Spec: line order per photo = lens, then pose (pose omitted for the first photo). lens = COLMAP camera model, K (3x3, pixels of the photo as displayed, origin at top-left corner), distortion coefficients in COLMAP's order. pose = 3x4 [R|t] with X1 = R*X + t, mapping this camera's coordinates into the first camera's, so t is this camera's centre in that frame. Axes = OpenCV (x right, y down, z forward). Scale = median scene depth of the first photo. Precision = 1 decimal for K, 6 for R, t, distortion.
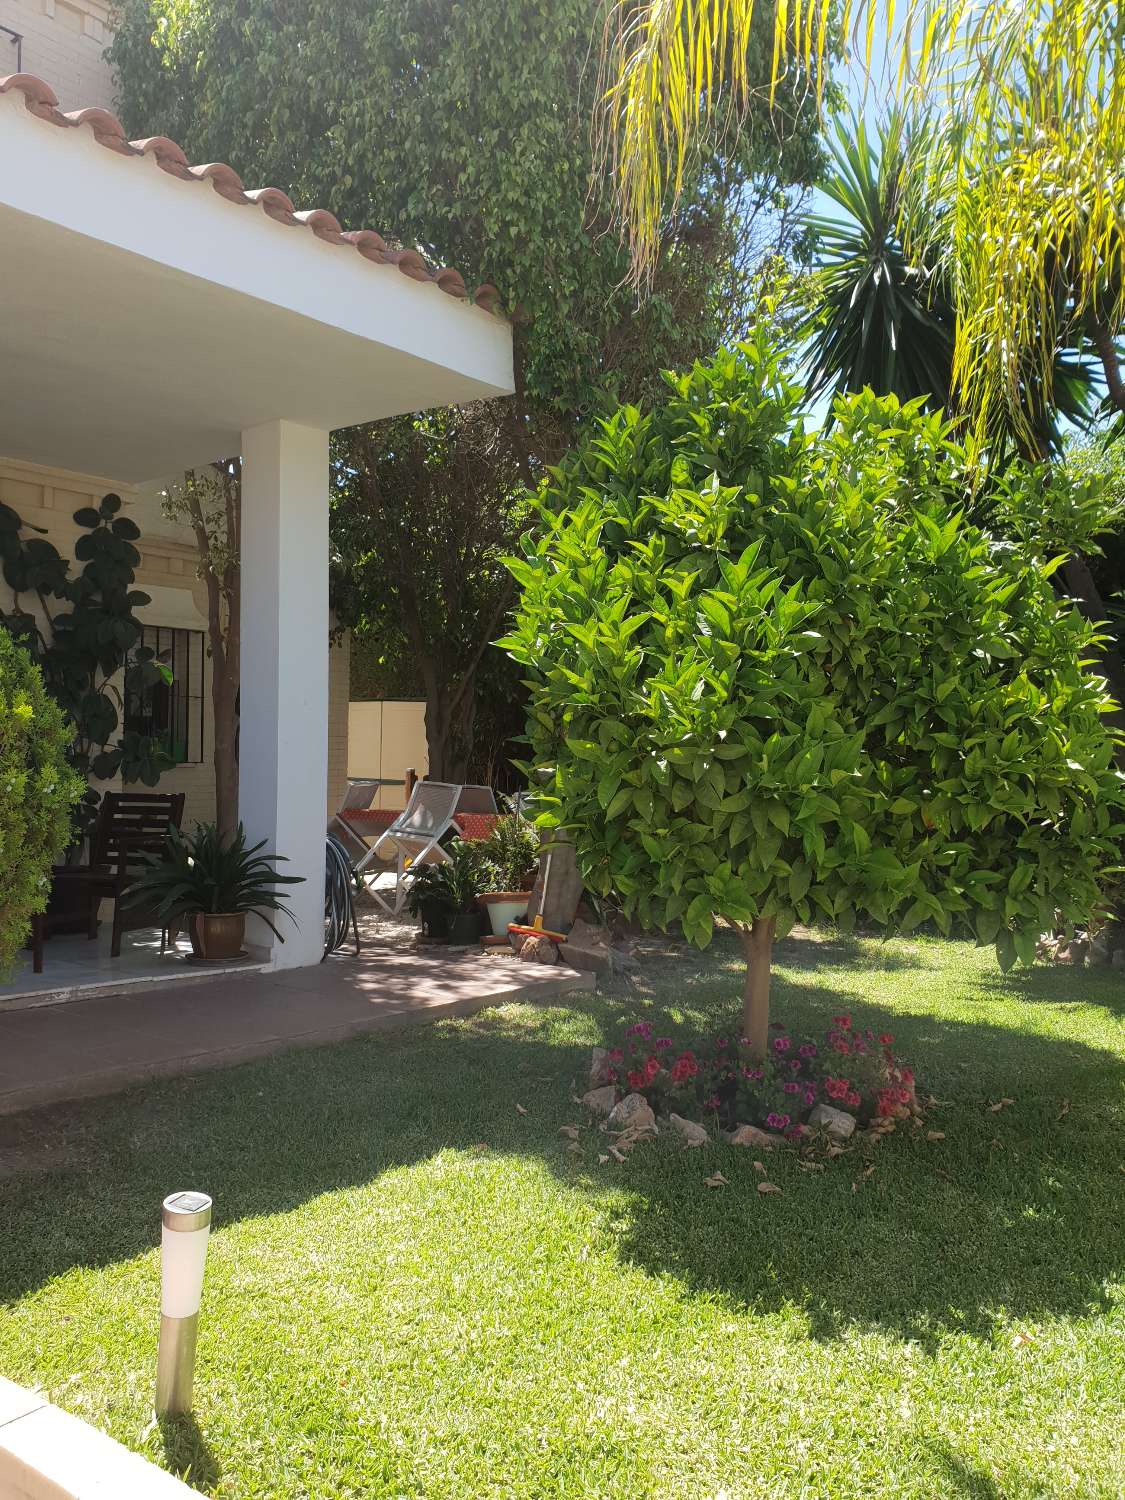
lens RADIAL K [[1145.9, 0, 562.5], [0, 1145.9, 750.0], [0, 0, 1]] dist [0.081768, -0.003782]
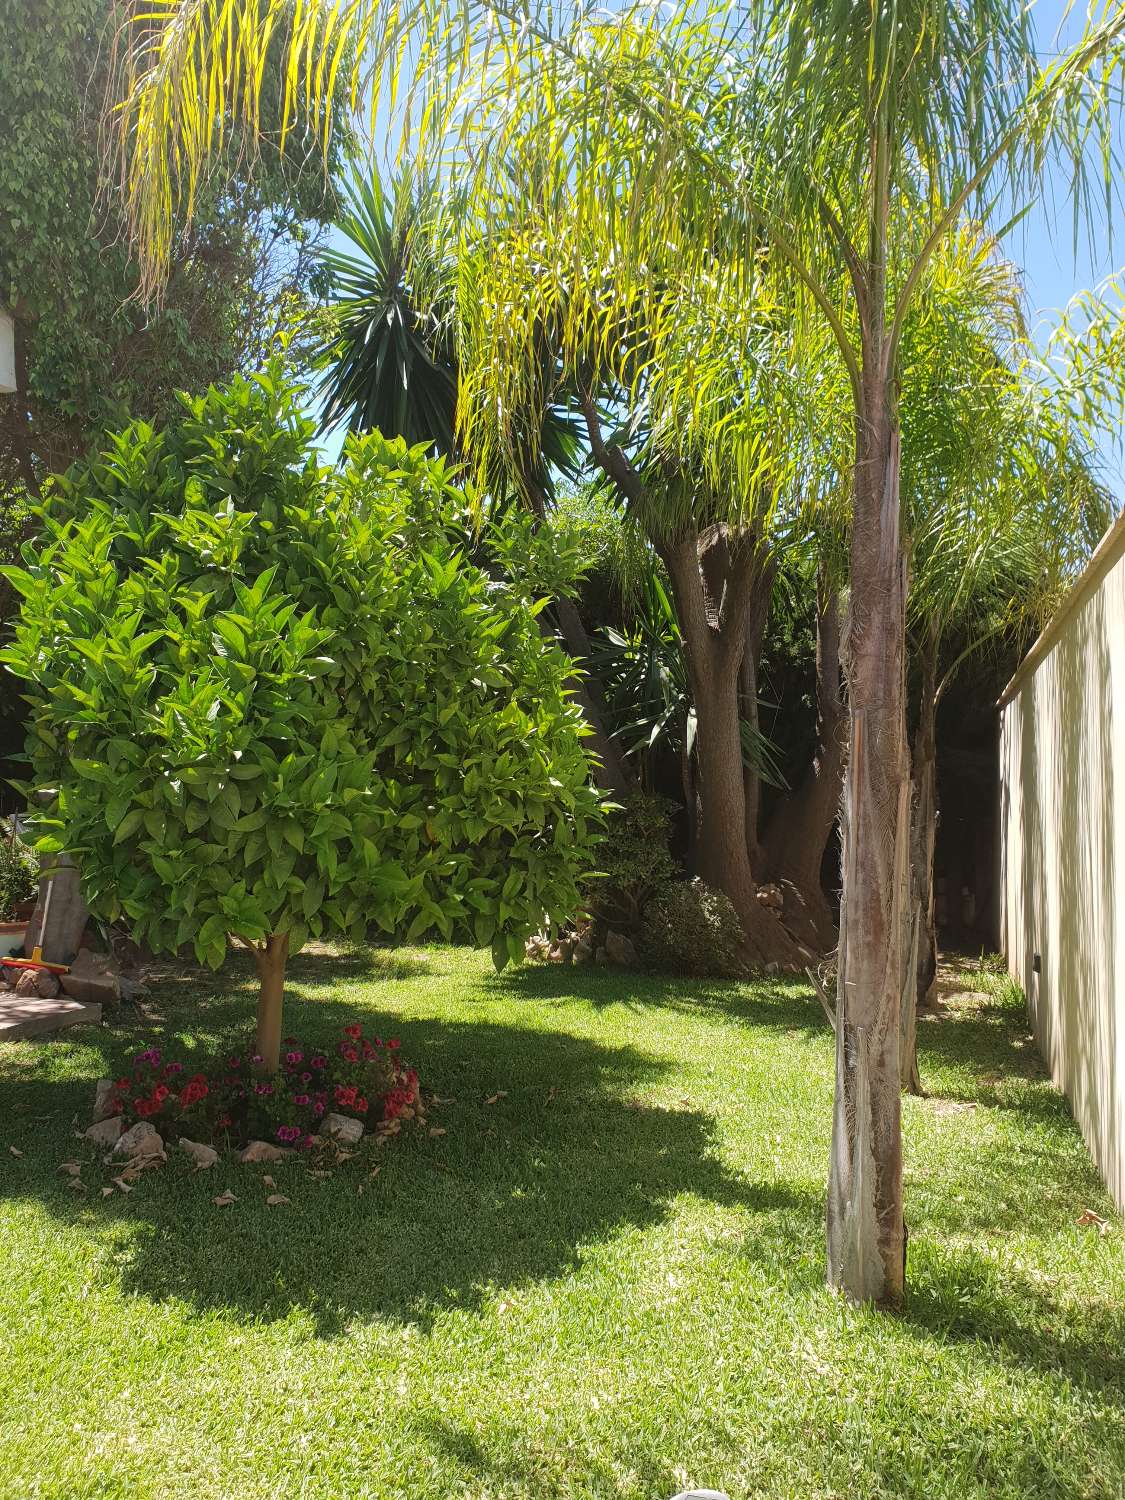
lens RADIAL K [[1277.4, 0, 540.3], [0, 1277.4, 744.5], [0, 0, 1]] dist [0.014486, 0.011906]
pose [[0.938246, 0.008407, 0.345868, 0.001080], [-0.004458, 0.999915, -0.012212, -0.010020], [-0.345941, 0.009916, 0.938204, -0.137089]]
